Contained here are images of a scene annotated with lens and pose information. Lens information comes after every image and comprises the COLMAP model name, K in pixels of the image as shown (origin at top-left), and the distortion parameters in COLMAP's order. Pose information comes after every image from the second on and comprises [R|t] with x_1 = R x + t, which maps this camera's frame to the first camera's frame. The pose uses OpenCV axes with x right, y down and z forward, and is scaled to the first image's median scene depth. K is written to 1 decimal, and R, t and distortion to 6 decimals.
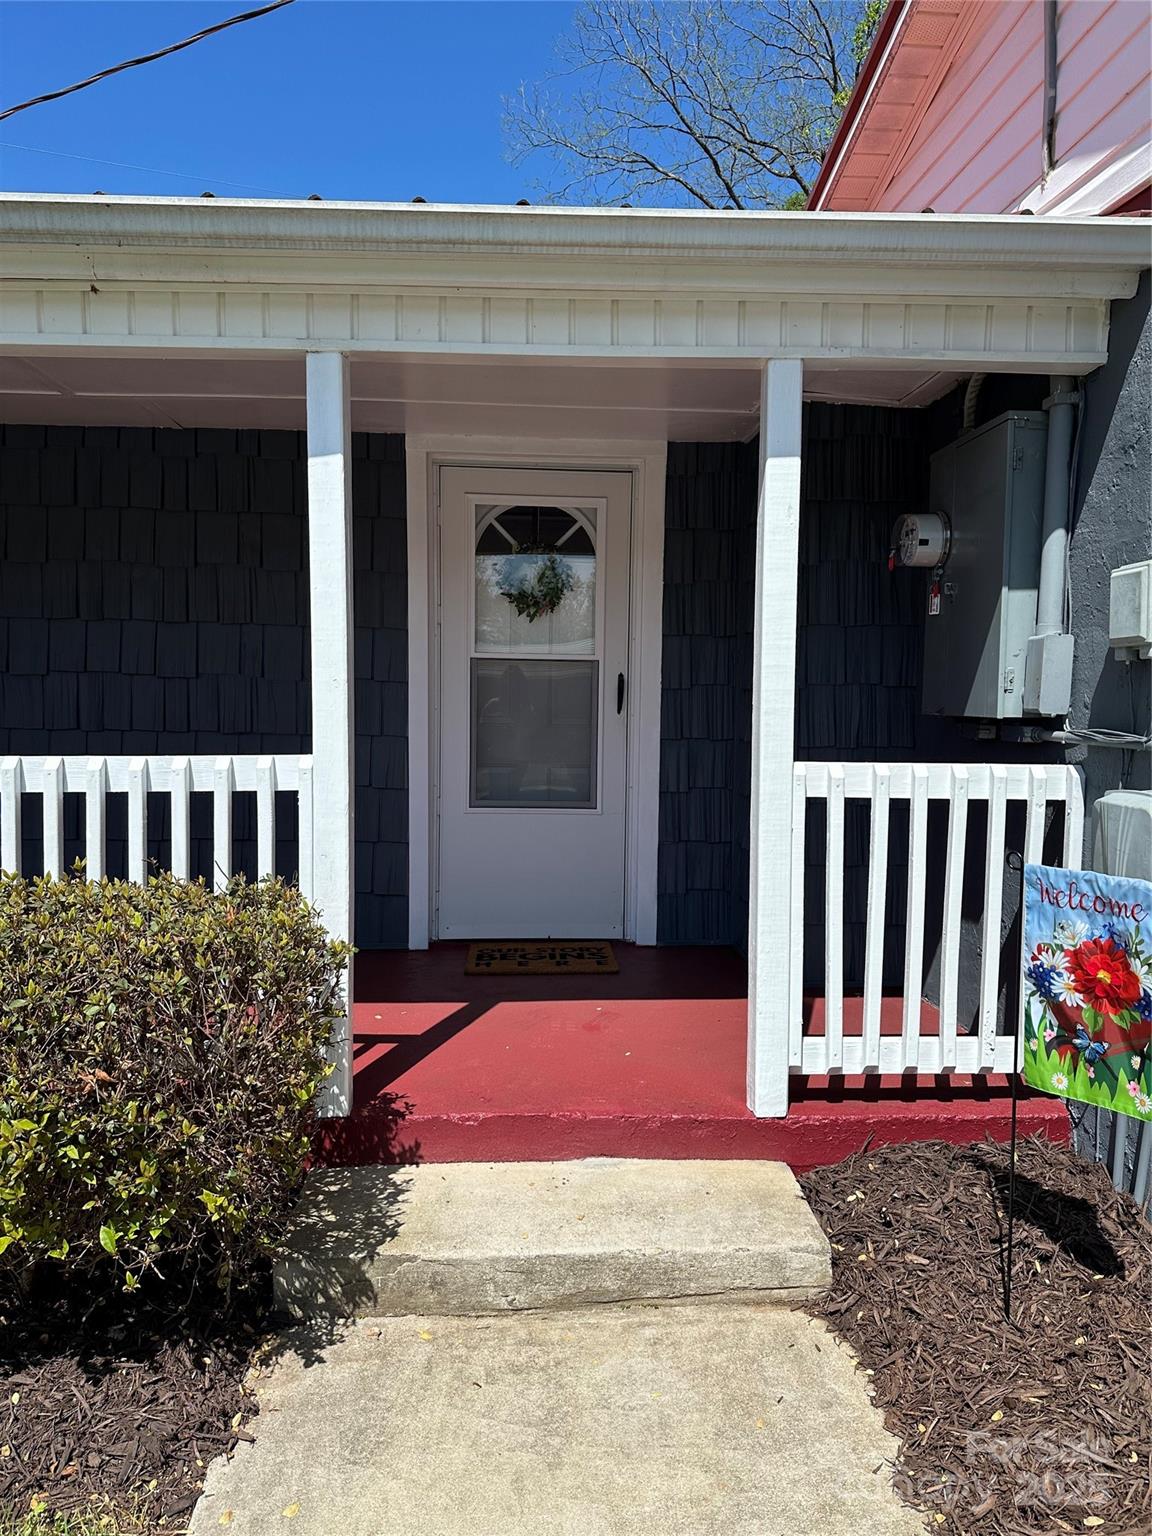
lens RADIAL K [[1073.6, 0, 570.7], [0, 1073.6, 773.4], [0, 0, 1]] dist [0.054796, -0.051265]
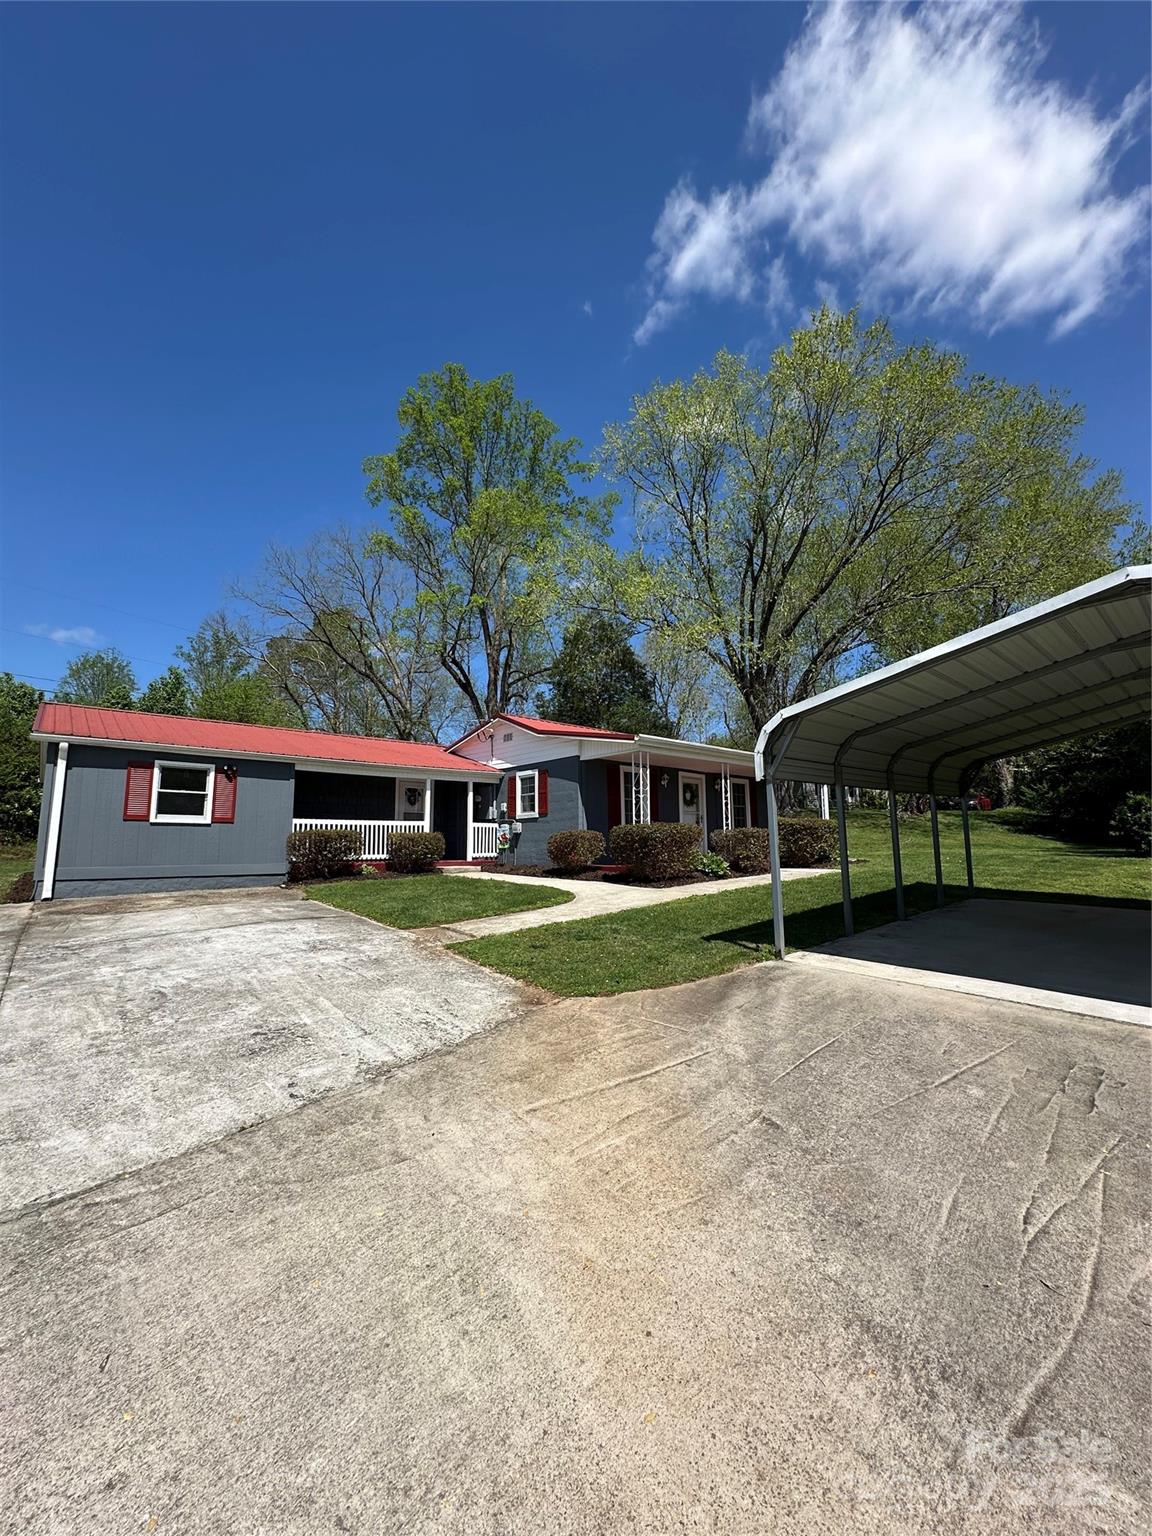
lens RADIAL K [[609.8, 0, 578.5], [0, 609.8, 759.8], [0, 0, 1]] dist [0.004169, 0.000167]
pose [[0.794322, 0.070038, 0.603446, -2.315027], [0.061962, 0.978811, -0.195164, 0.550050], [-0.604329, 0.192414, 0.773152, -3.800459]]
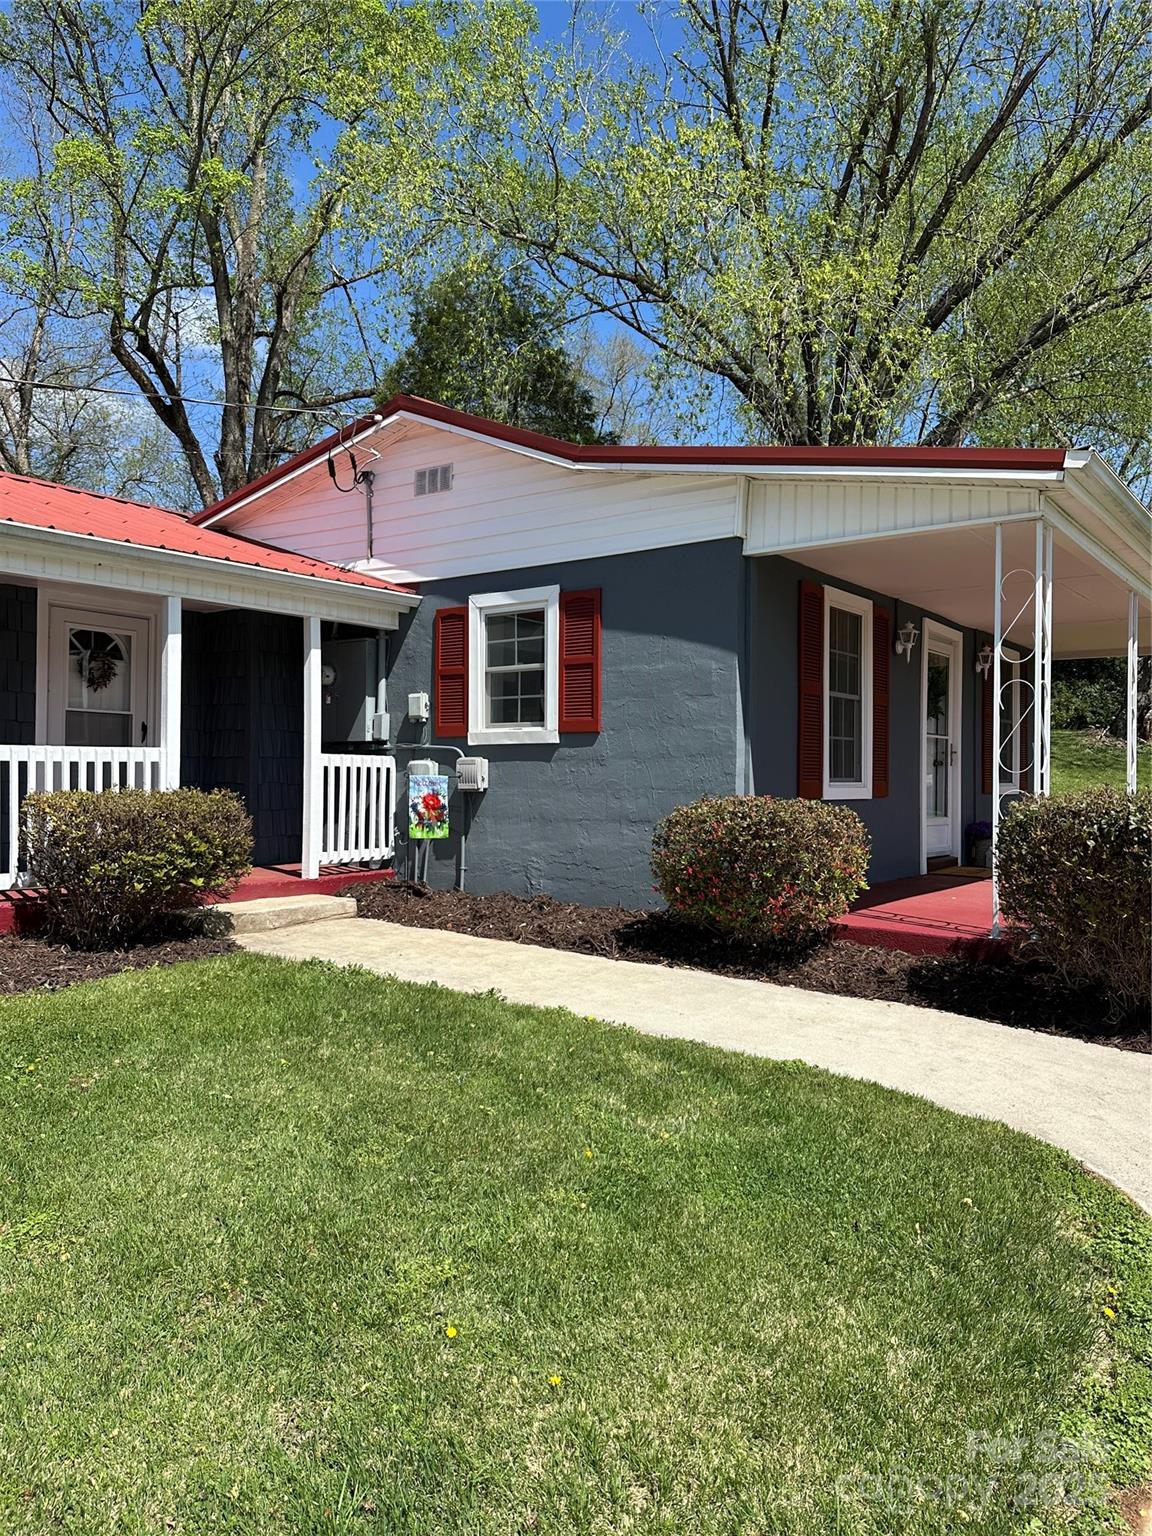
lens RADIAL K [[1073.6, 0, 587.6], [0, 1073.6, 768.0], [0, 0, 1]] dist [0.054796, -0.051265]
pose [[0.646007, -0.000134, 0.763331, -1.521228], [0.054934, 0.997415, -0.046316, 0.200111], [-0.761352, 0.071853, 0.644345, -1.395044]]
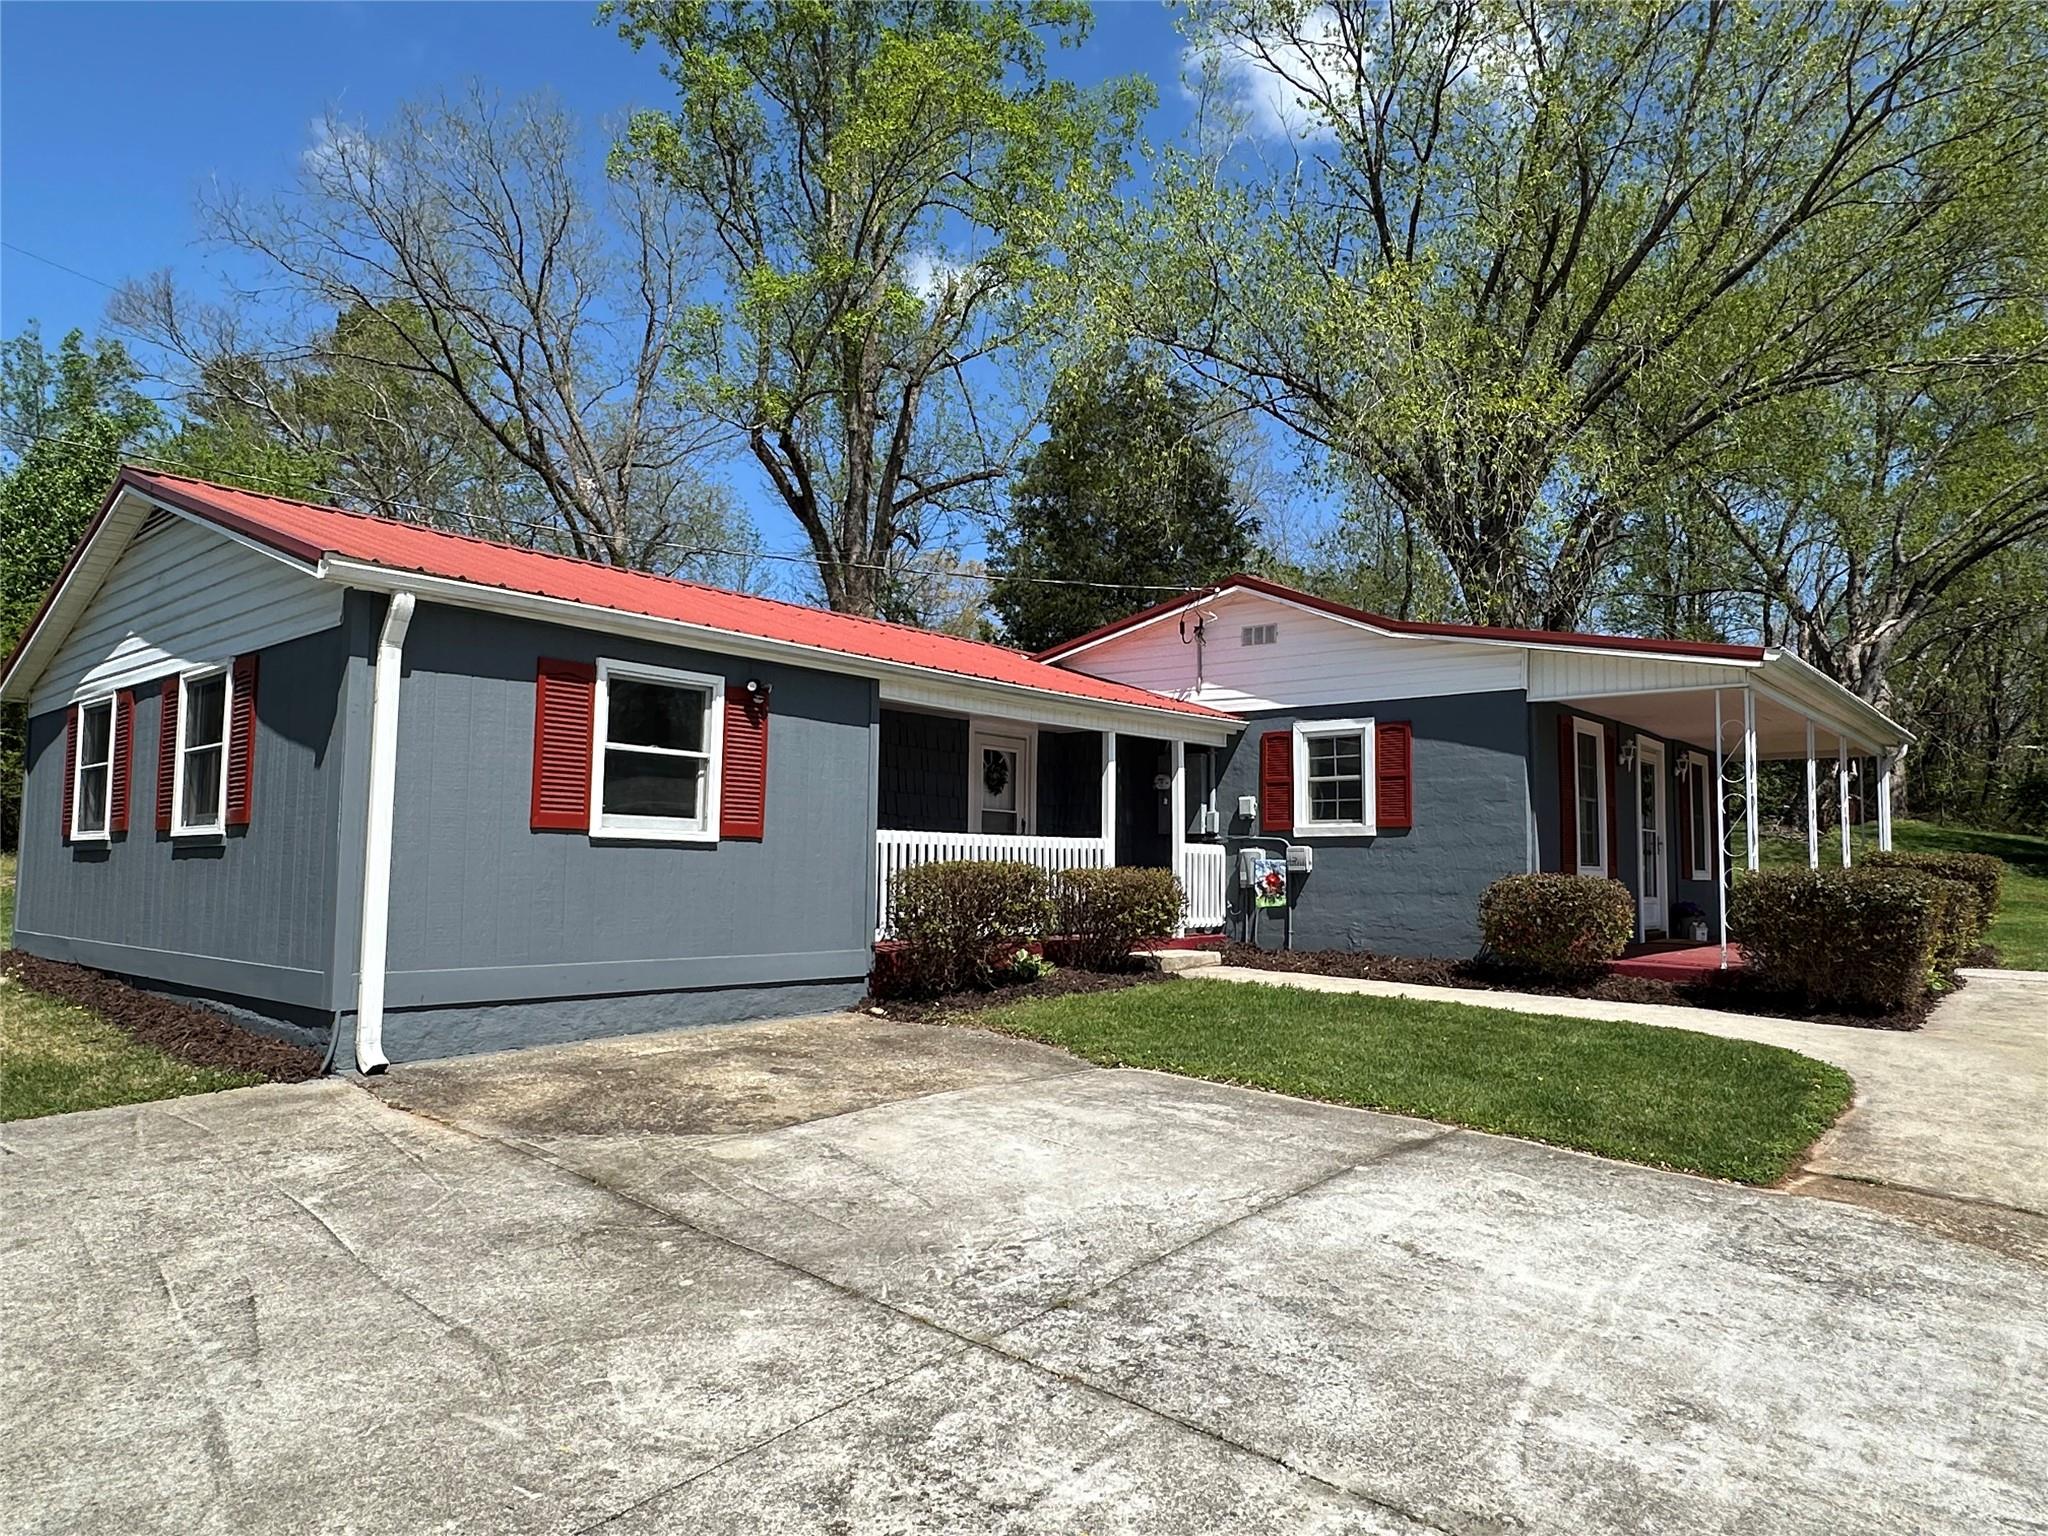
lens RADIAL K [[1296.8, 0, 1045.6], [0, 1296.8, 778.0], [0, 0, 1]] dist [-0.008265, 0.004004]
pose [[0.695488, 0.049964, 0.716798, -3.425139], [0.048690, 0.992009, -0.116390, 0.270705], [-0.716886, 0.115849, 0.687498, -1.830749]]
